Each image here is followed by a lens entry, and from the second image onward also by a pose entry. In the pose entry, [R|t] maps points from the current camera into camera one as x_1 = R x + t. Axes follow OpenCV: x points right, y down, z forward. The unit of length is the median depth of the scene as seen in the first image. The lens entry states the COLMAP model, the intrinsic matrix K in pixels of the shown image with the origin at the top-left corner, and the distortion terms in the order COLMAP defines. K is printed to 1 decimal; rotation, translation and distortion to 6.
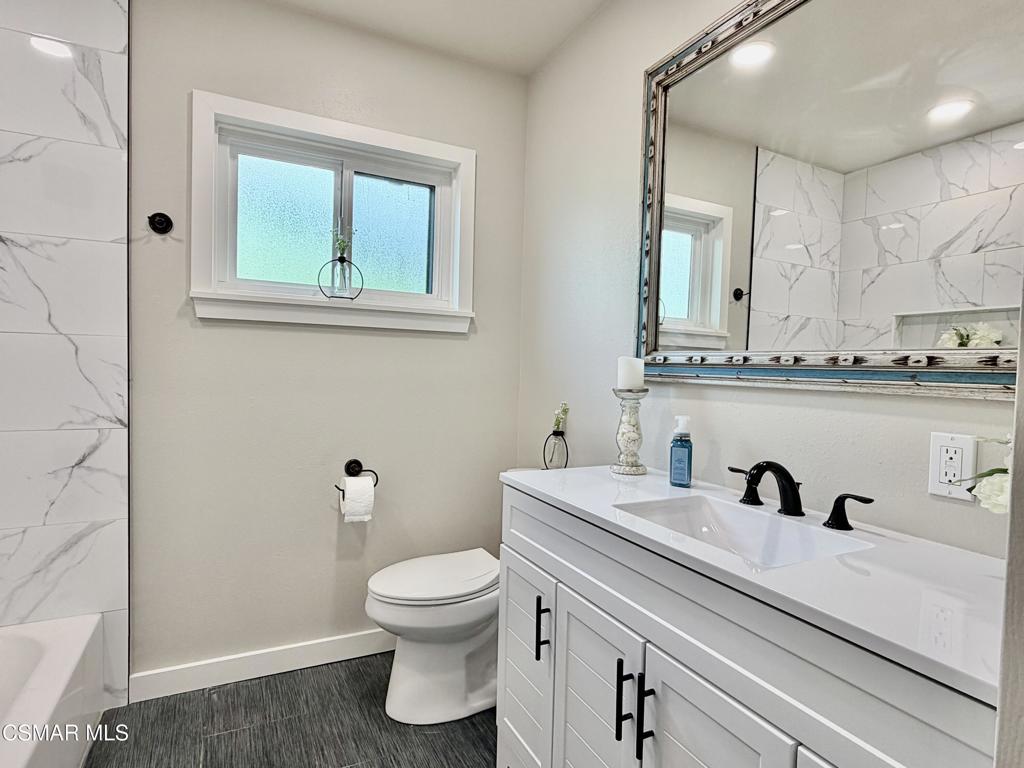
lens RADIAL K [[562.2, 0, 512.0], [0, 562.2, 384.0], [0, 0, 1]] dist [-0.004525, -0.000711]
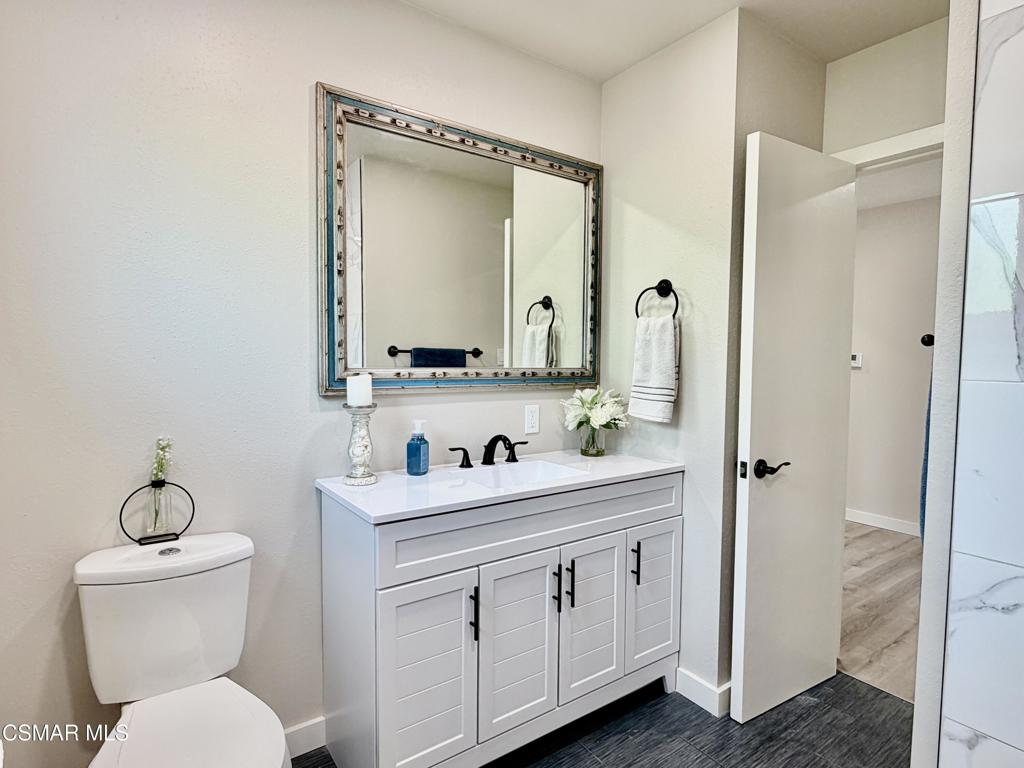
lens RADIAL K [[538.5, 0, 512.0], [0, 538.5, 384.0], [0, 0, 1]] dist [0.001346, -0.000069]
pose [[-0.162897, -0.067854, 0.984307, -0.947292], [0.020183, 0.997194, 0.072083, -0.110327], [-0.986437, 0.031608, -0.161071, 1.007827]]
